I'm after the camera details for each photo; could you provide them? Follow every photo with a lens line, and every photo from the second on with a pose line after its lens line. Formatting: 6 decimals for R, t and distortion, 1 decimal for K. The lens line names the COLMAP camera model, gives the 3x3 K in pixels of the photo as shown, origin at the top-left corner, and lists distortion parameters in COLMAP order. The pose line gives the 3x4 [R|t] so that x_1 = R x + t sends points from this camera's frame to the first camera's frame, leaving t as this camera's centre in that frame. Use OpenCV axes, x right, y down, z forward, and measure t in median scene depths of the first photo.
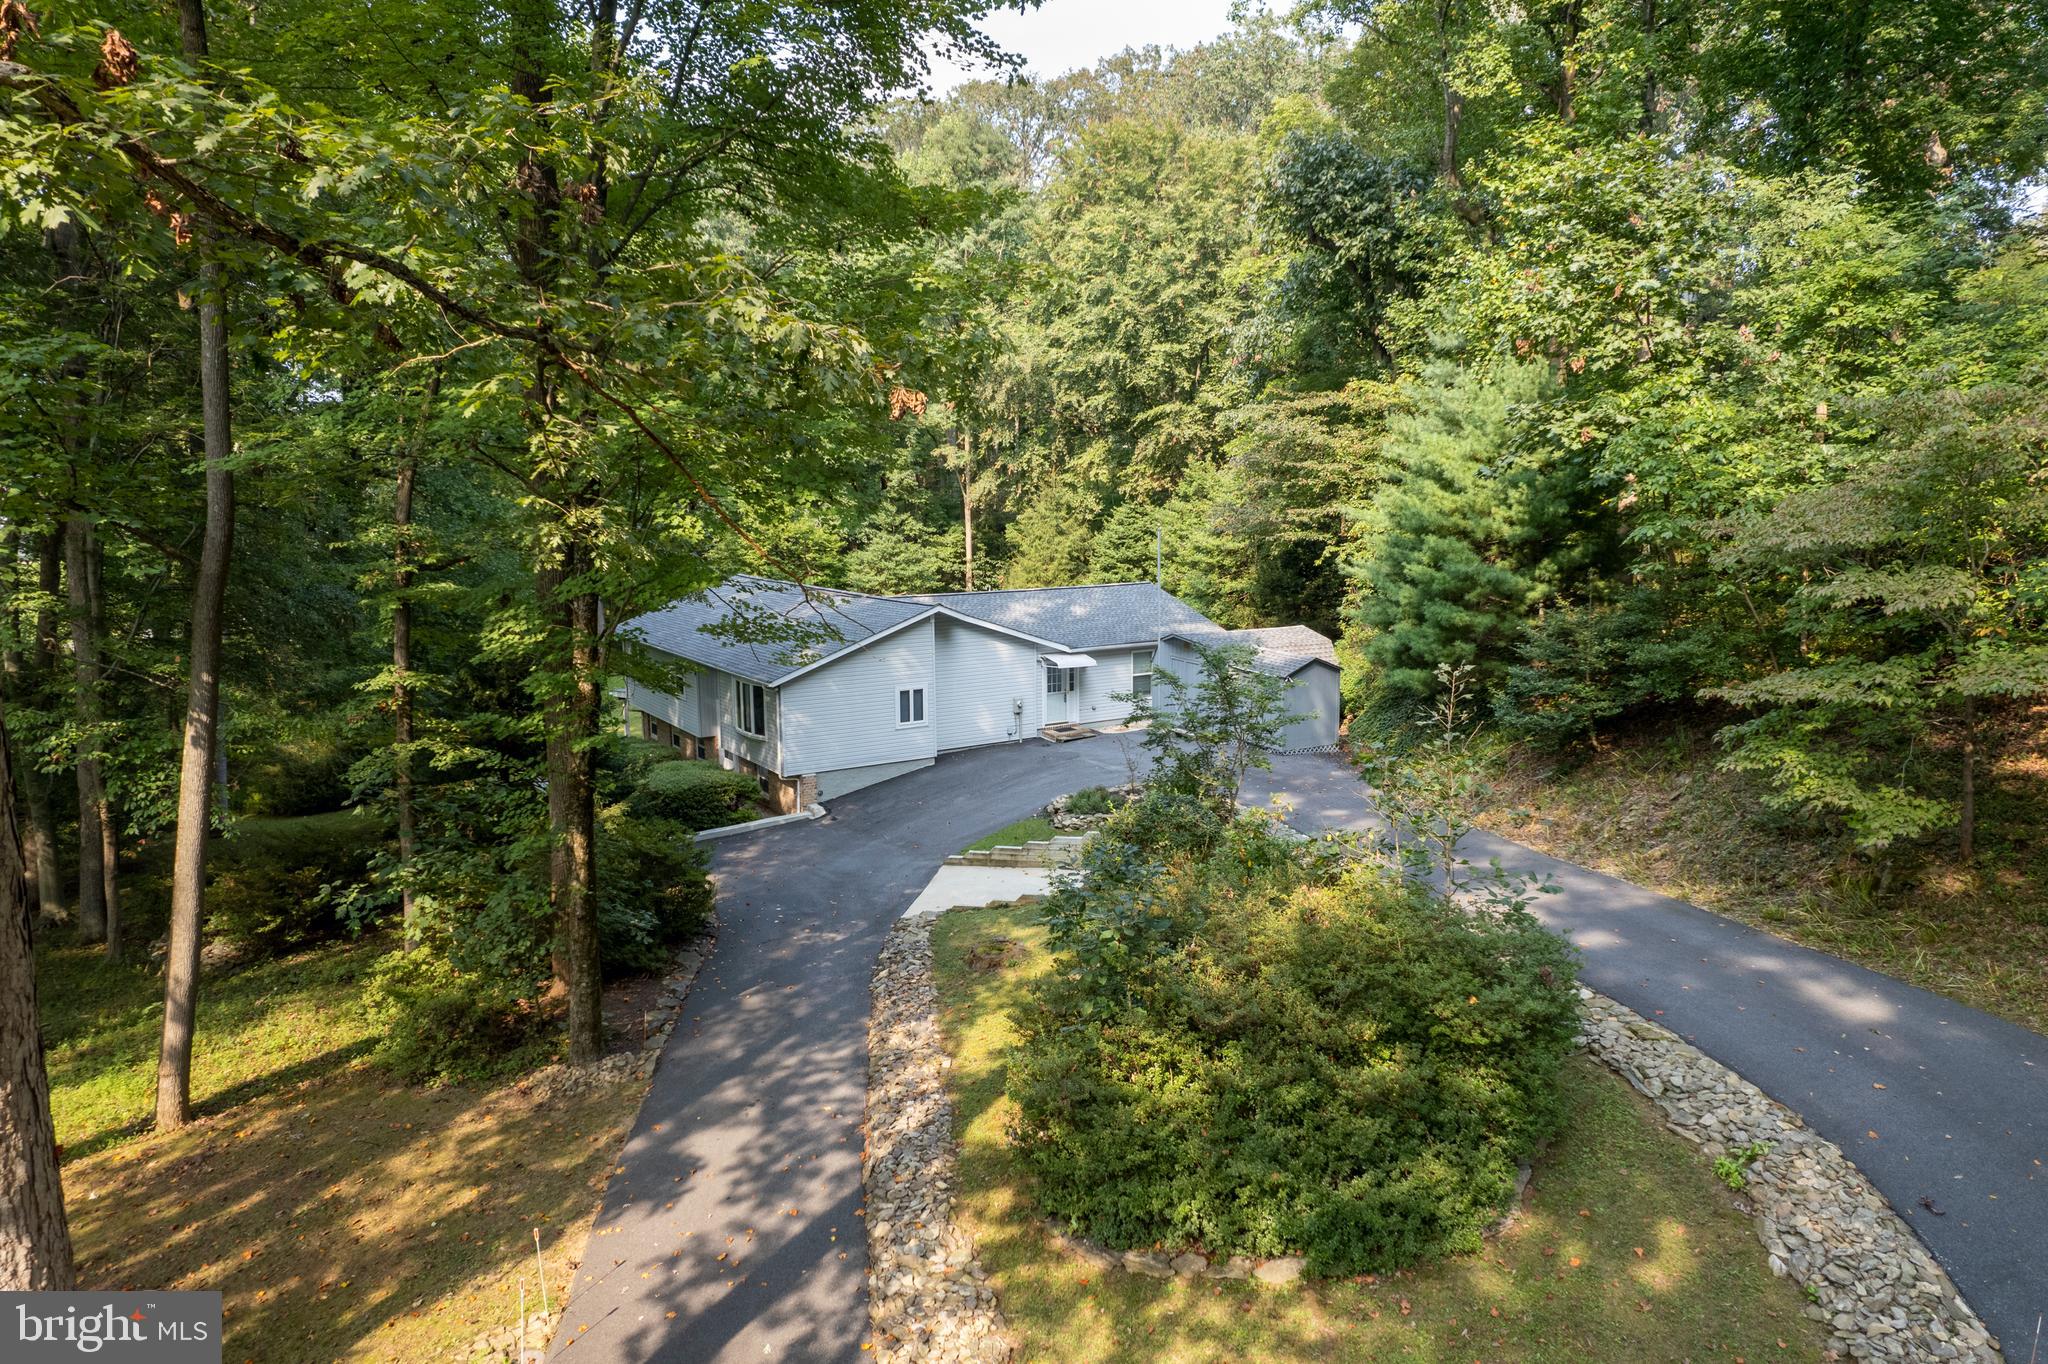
lens RADIAL K [[1312.7, 0, 1028.6], [0, 1312.7, 707.1], [0, 0, 1]] dist [-0.068881, 0.071659]
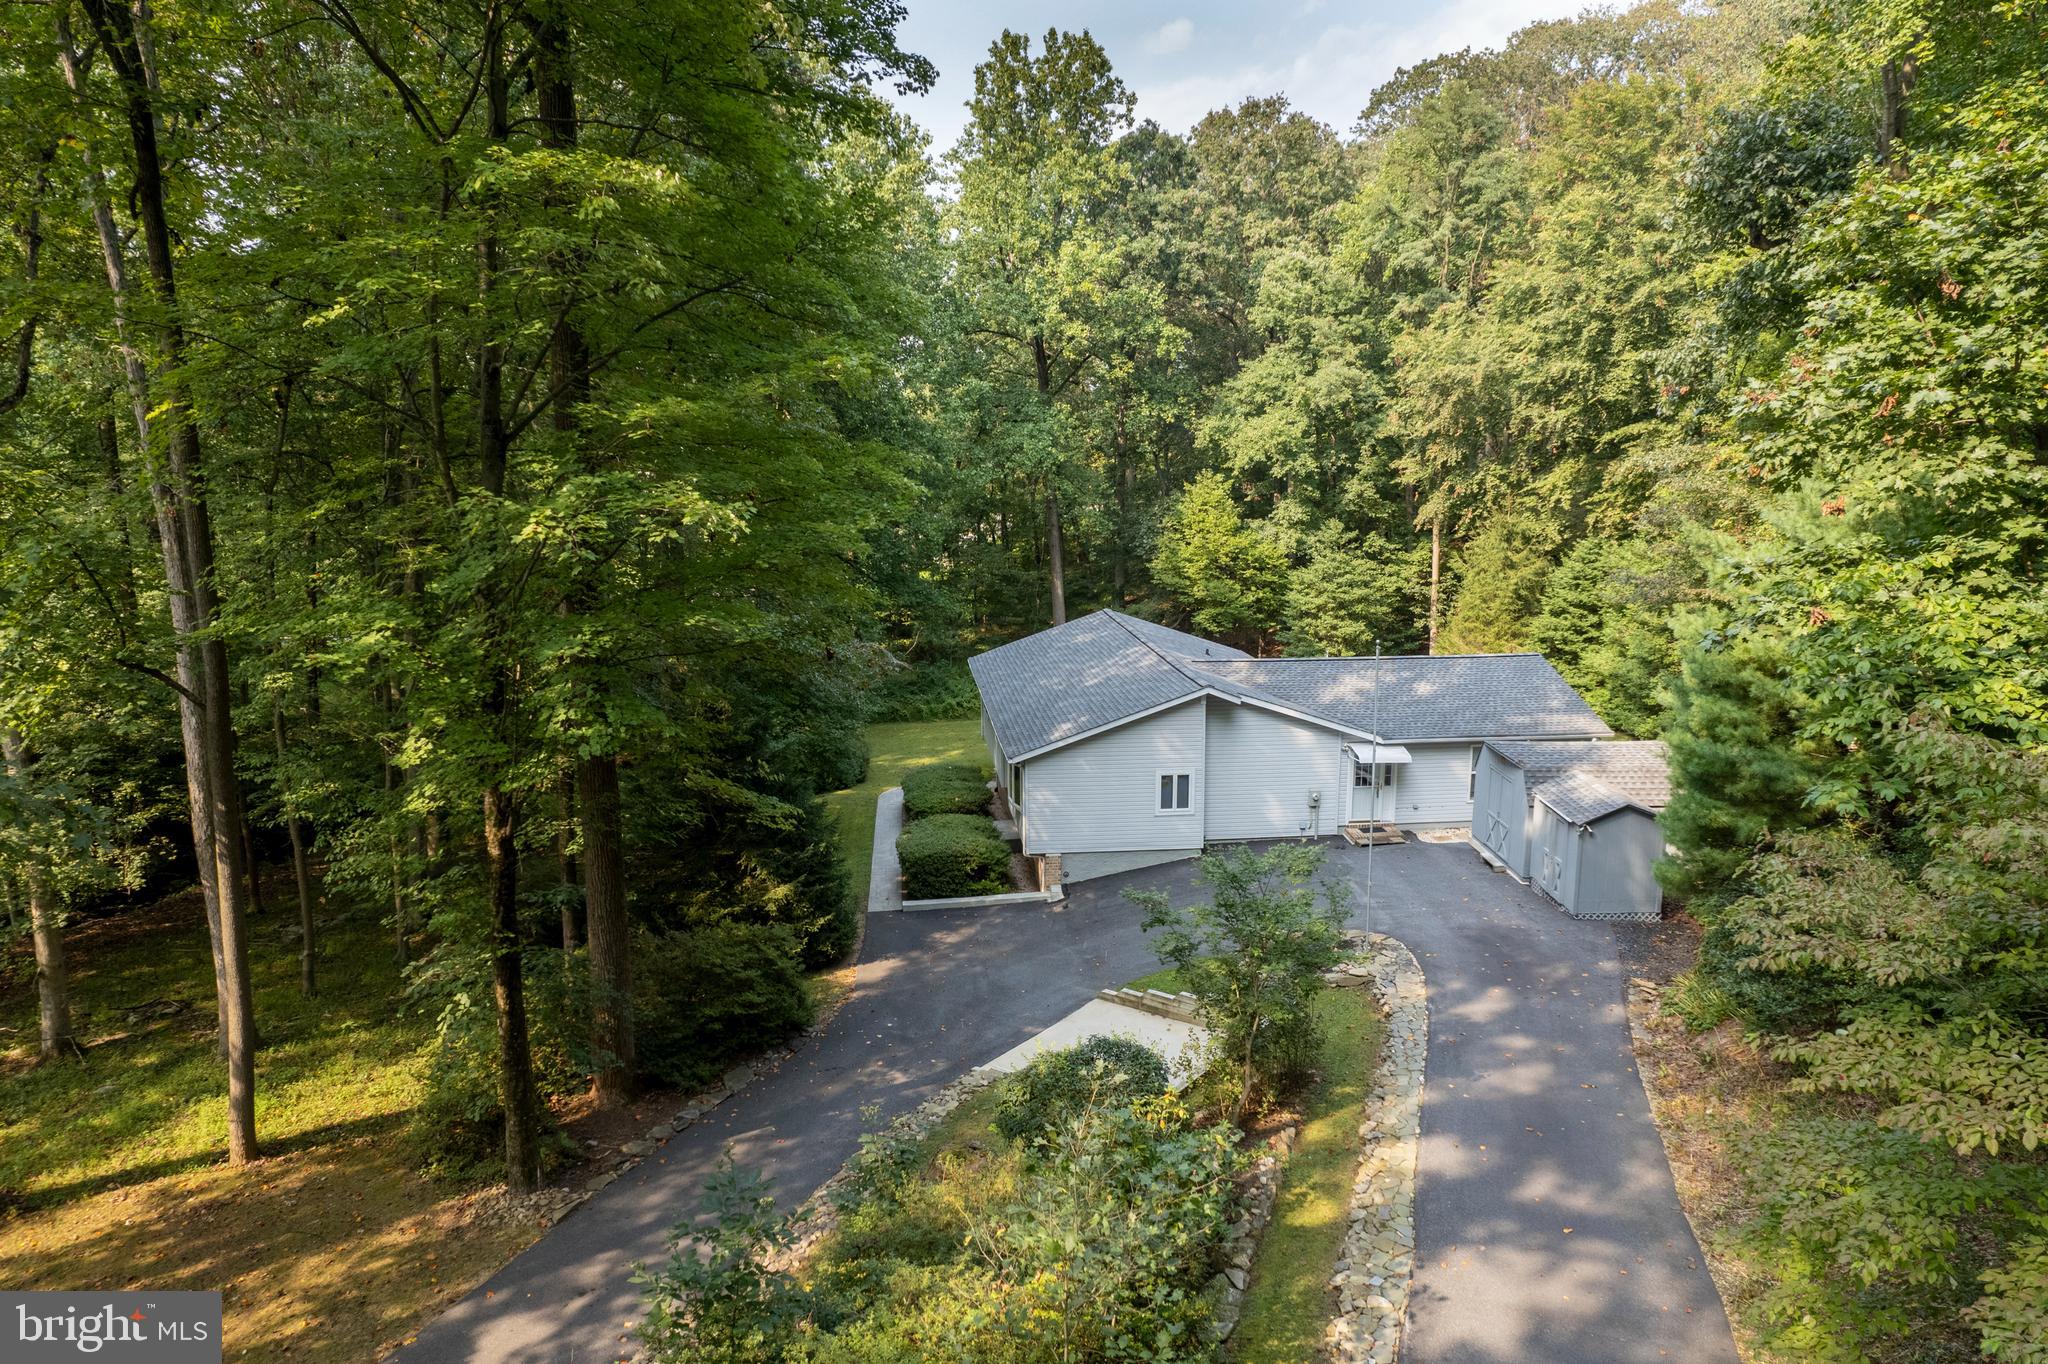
lens RADIAL K [[1323.9, 0, 1027.1], [0, 1323.9, 686.8], [0, 0, 1]] dist [-0.071325, 0.068859]
pose [[0.887453, 0.088506, -0.452320, 0.147045], [-0.078609, 0.996076, 0.040672, -0.066005], [0.454145, -0.000539, 0.890928, 0.080600]]
